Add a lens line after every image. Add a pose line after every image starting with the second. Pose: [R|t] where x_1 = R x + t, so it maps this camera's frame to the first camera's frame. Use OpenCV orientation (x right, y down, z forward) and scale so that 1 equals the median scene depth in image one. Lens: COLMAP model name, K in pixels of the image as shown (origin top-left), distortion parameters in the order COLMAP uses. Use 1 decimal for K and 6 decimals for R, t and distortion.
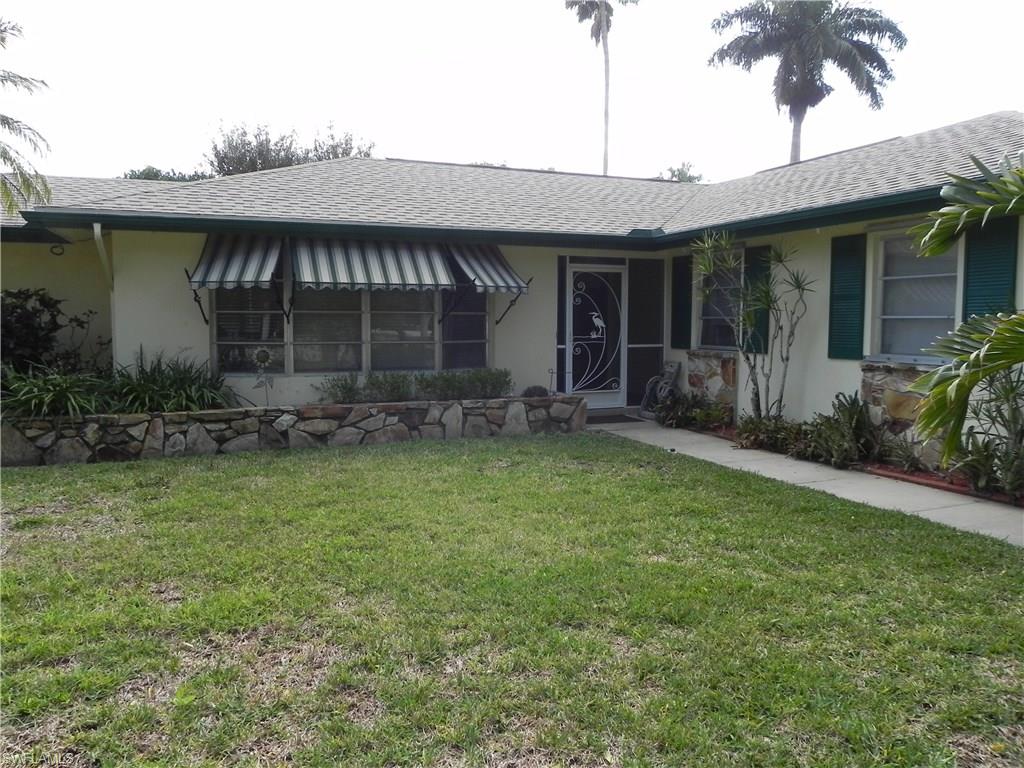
lens RADIAL K [[790.0, 0, 495.5], [0, 790.0, 385.2], [0, 0, 1]] dist [0.001301, 0.002044]
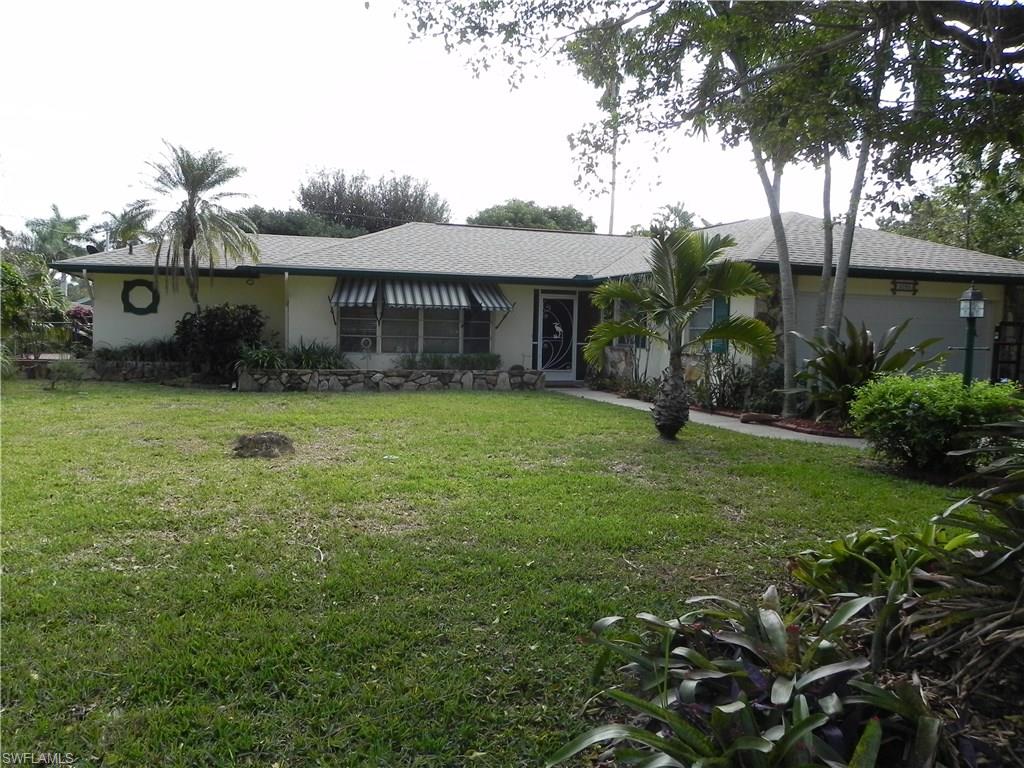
lens RADIAL K [[790.0, 0, 495.5], [0, 790.0, 385.2], [0, 0, 1]] dist [0.001301, 0.002044]
pose [[0.998025, 0.024354, -0.057911, 0.116618], [-0.025018, 0.999629, -0.010764, 0.073045], [0.057627, 0.012191, 0.998264, -0.810866]]
